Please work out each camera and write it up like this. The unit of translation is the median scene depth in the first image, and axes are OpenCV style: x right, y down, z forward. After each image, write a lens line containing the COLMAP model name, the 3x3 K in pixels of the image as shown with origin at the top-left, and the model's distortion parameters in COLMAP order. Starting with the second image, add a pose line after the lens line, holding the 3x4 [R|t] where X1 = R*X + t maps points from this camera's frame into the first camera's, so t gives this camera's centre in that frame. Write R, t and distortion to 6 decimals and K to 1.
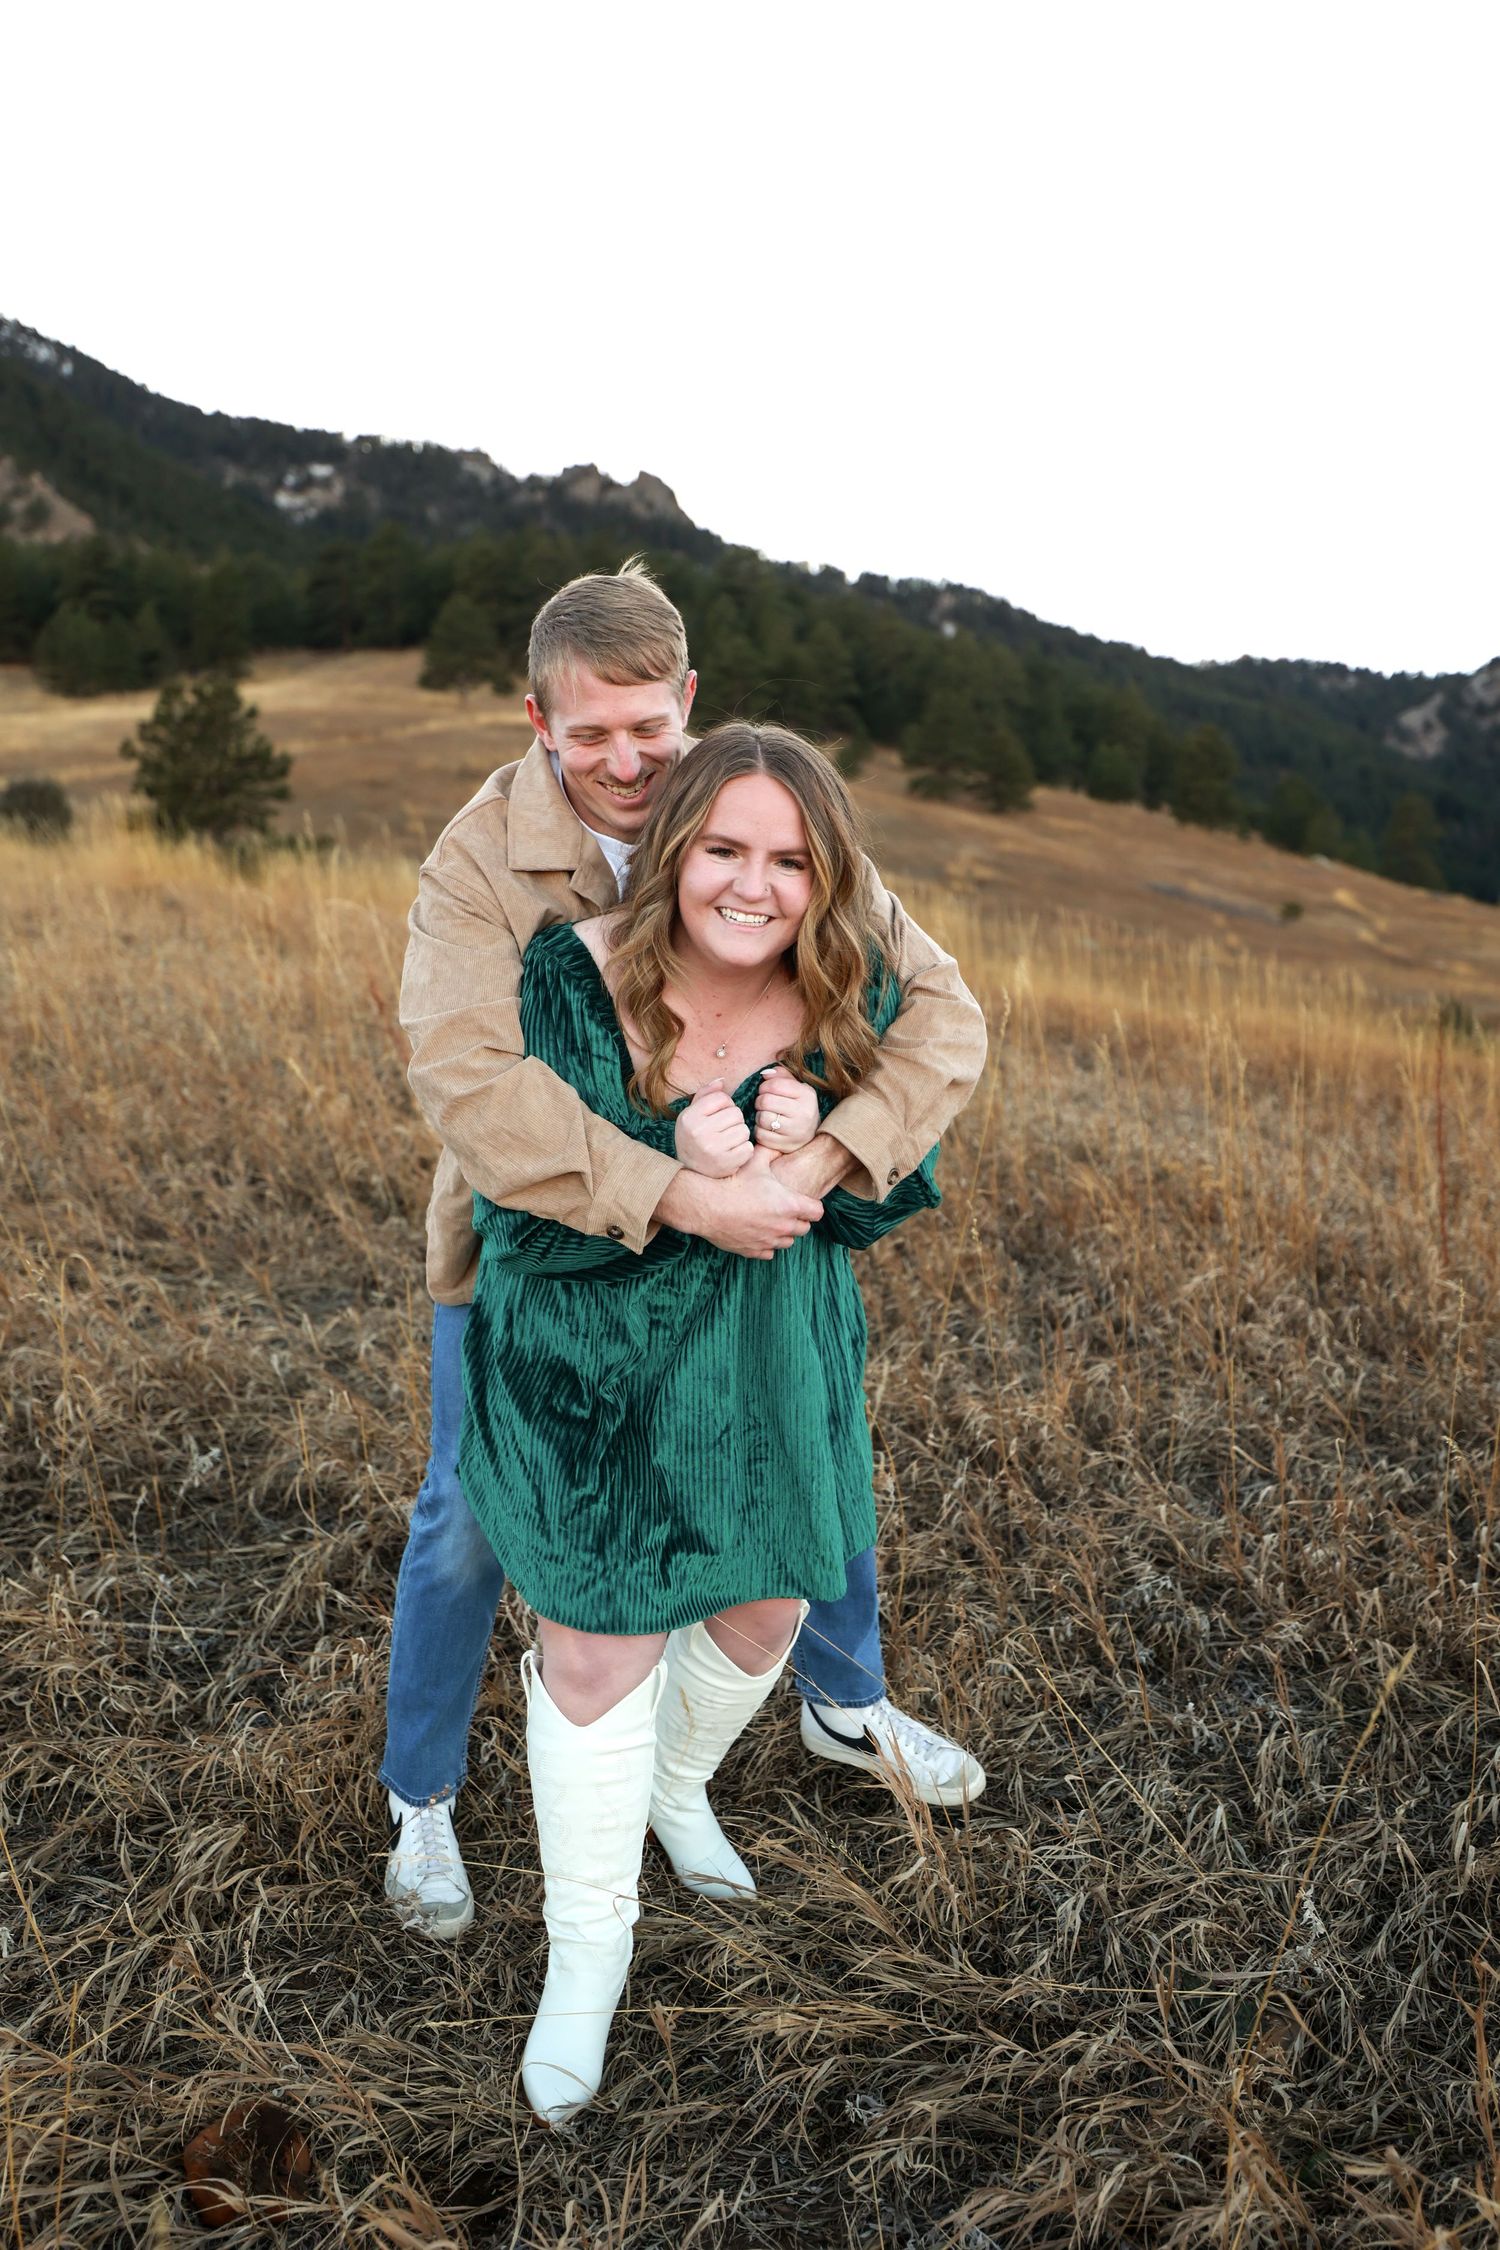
lens RADIAL K [[2132.1, 0, 775.7], [0, 2132.1, 1118.7], [0, 0, 1]] dist [0.005321, 0.087776]
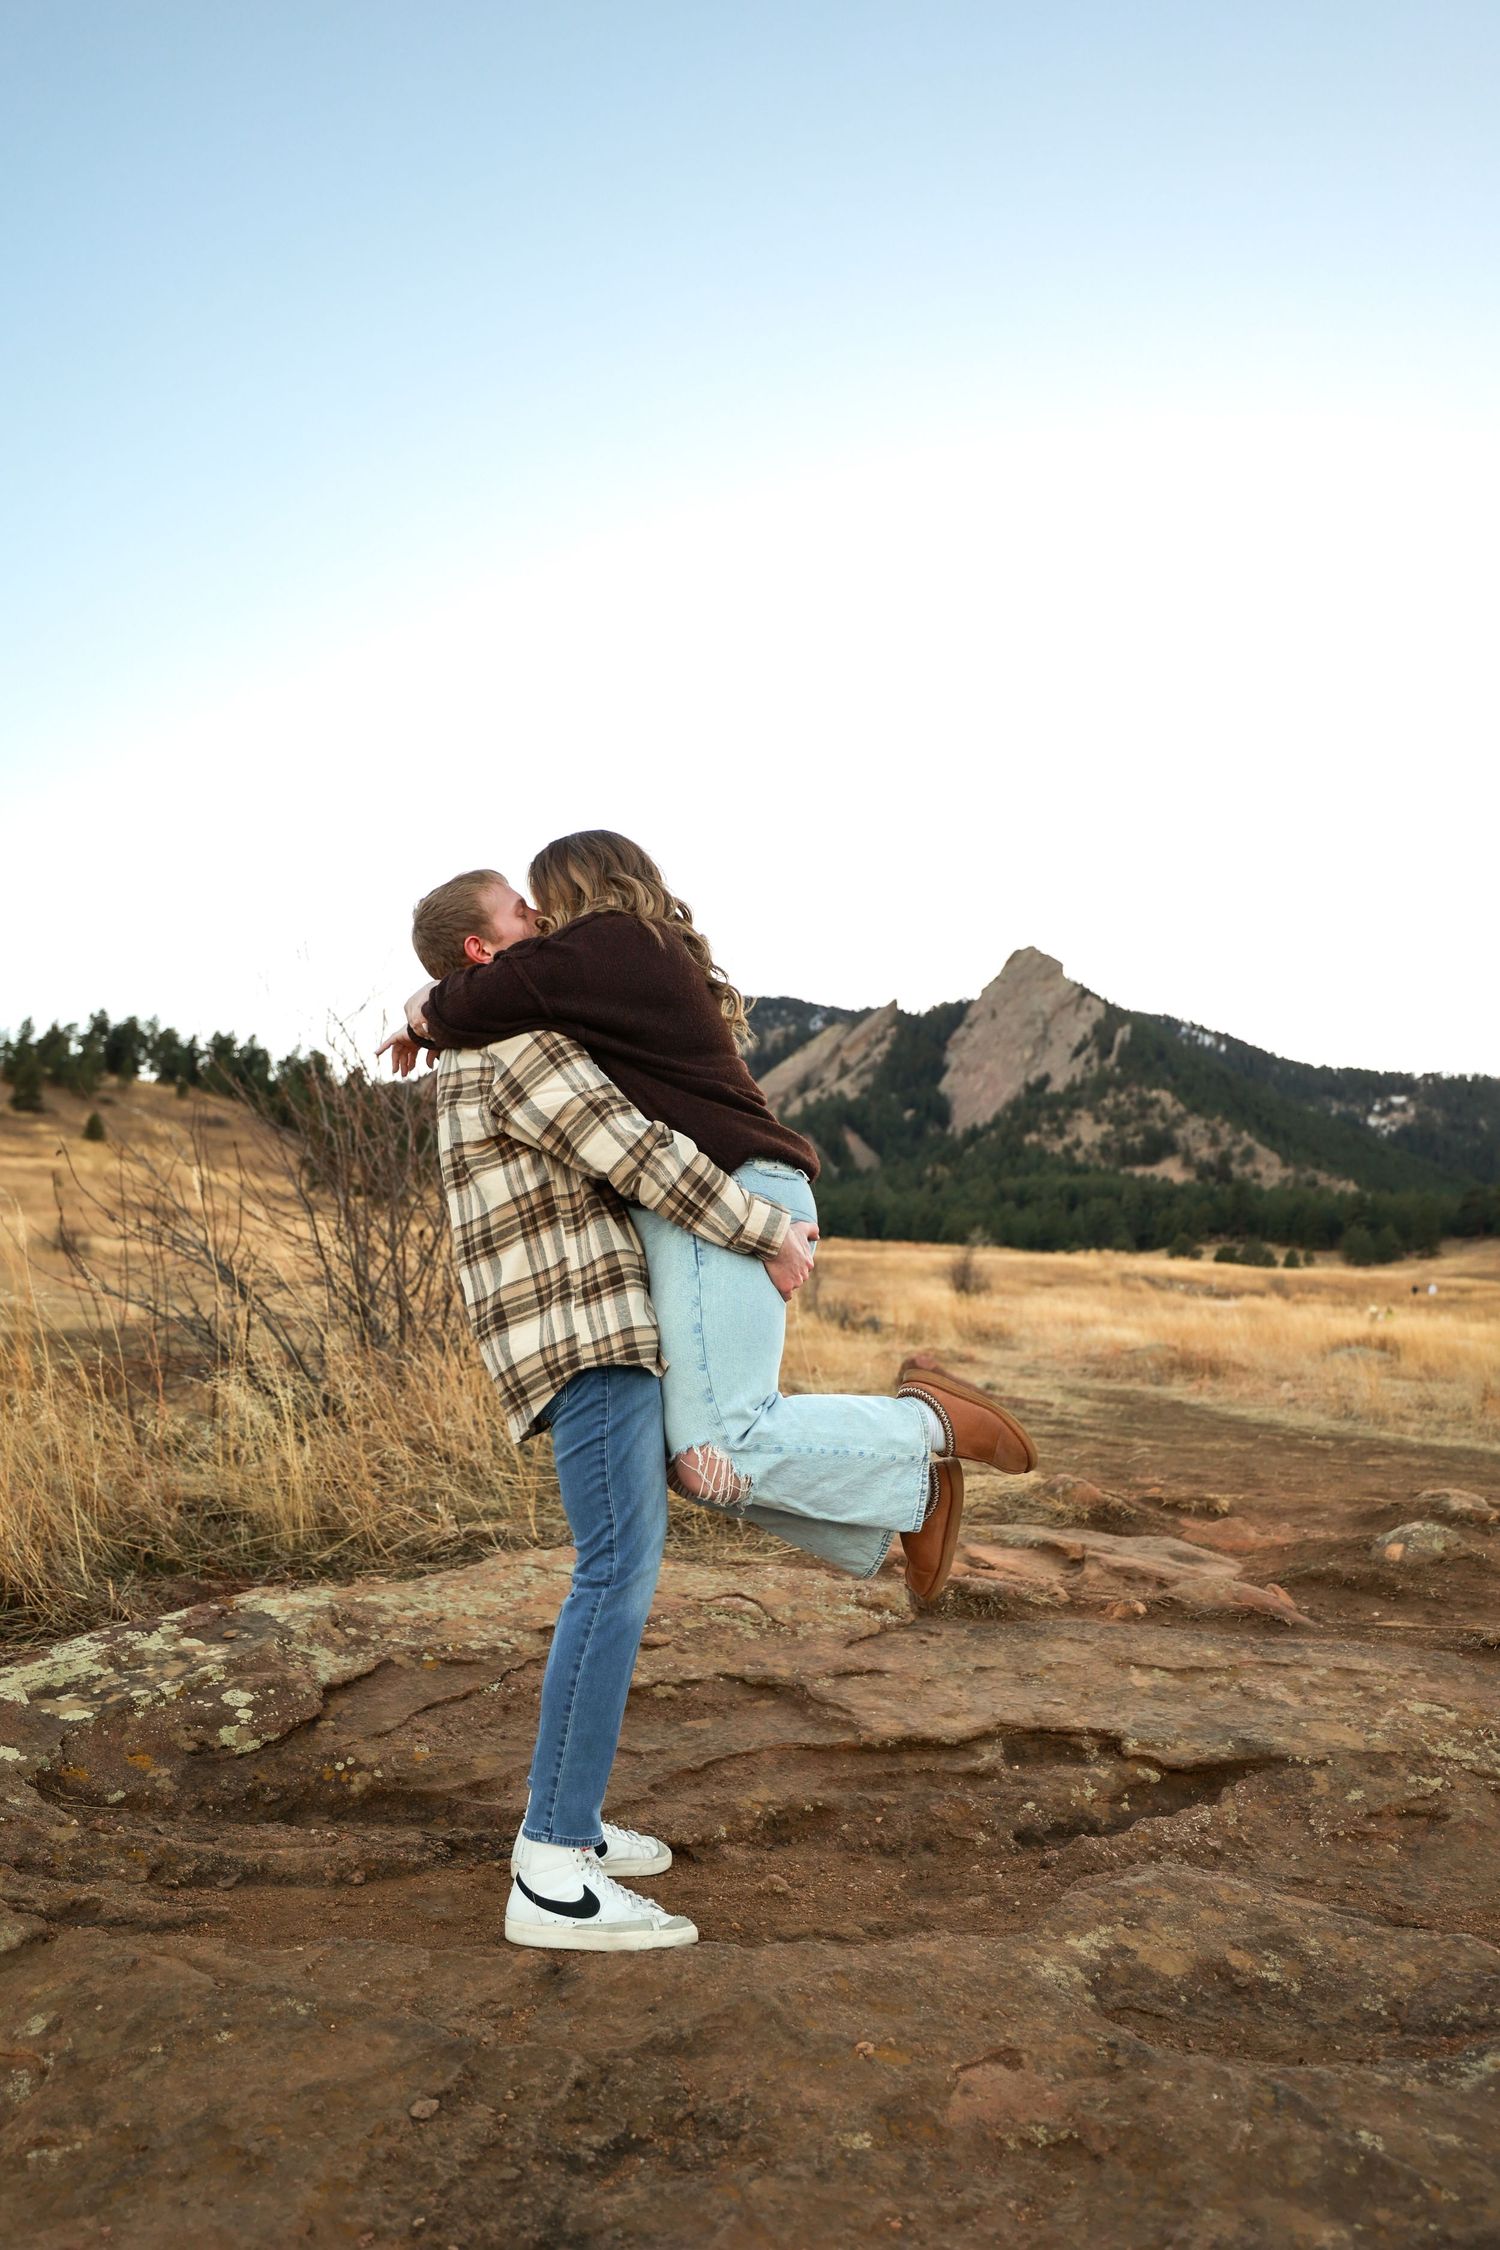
lens RADIAL K [[1652.2, 0, 750.0], [0, 1652.2, 1125.0], [0, 0, 1]] dist [0.032736, 0.001505]
pose [[0.845151, -0.065370, -0.530516, 0.042606], [-0.078861, 0.966384, -0.244709, 0.082642], [0.528678, 0.248653, 0.811585, -0.461842]]
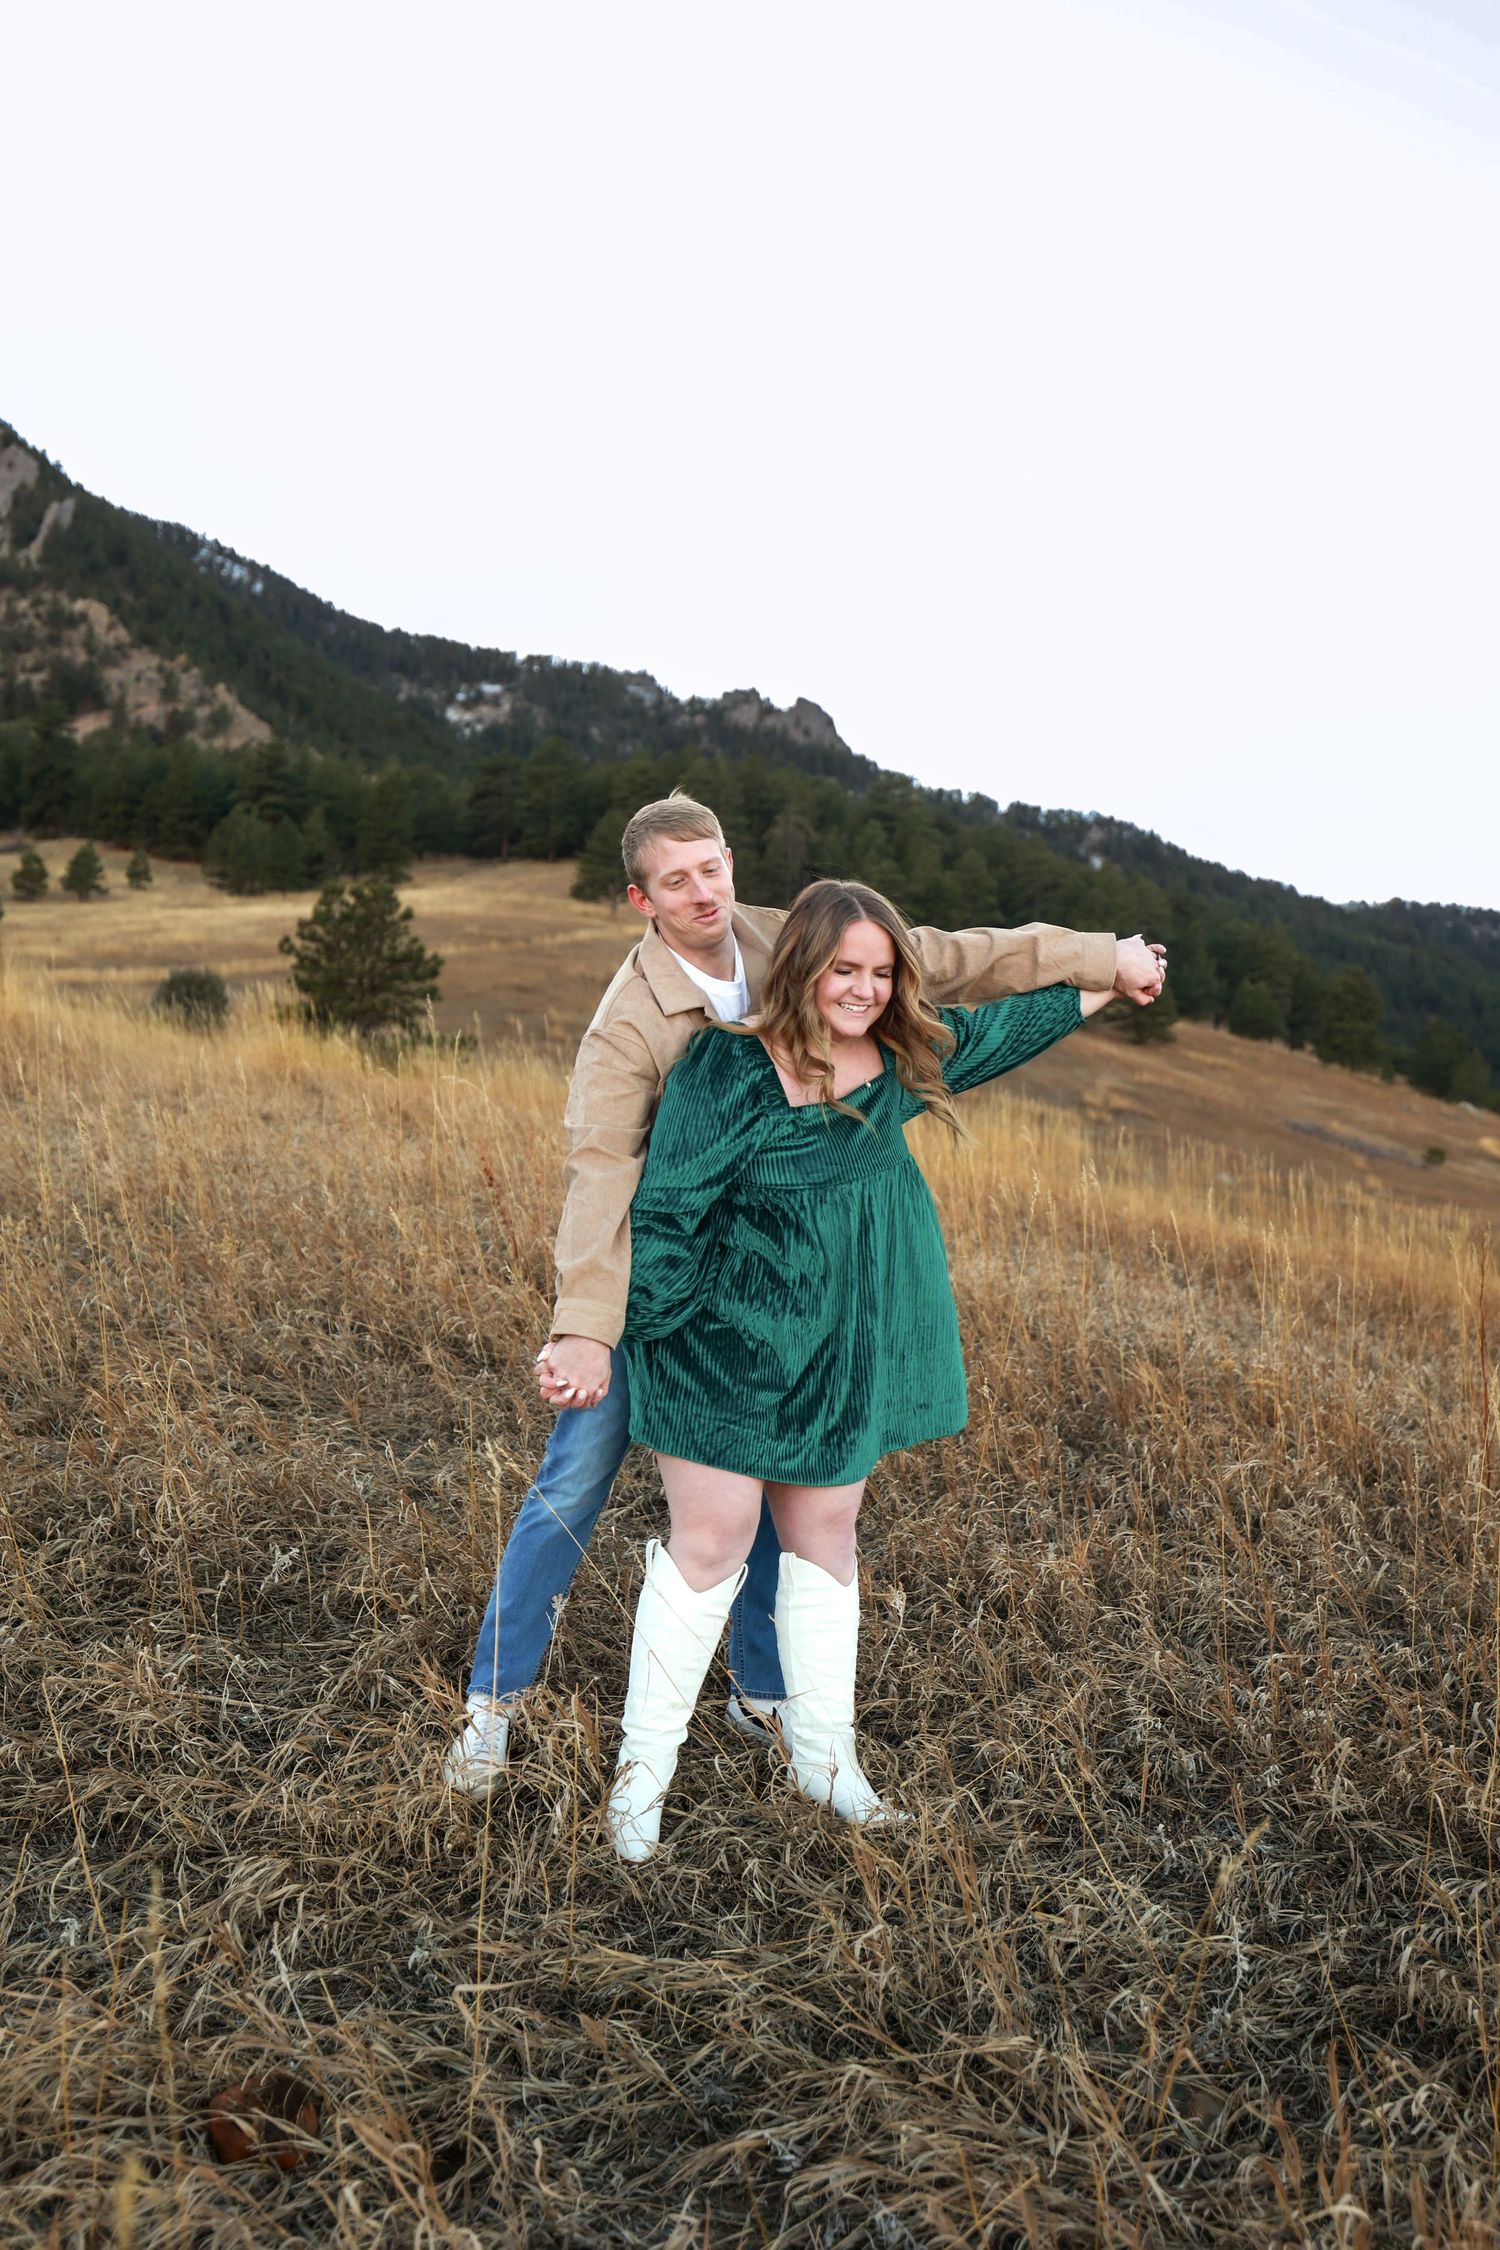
lens RADIAL K [[2166.8, 0, 763.7], [0, 2166.8, 1152.1], [0, 0, 1]] dist [-0.000153, 0.074857]
pose [[0.996271, 0.047626, -0.071937, 0.010799], [-0.053804, 0.994795, -0.086539, 0.007833], [0.067441, 0.090086, 0.993648, -0.024750]]
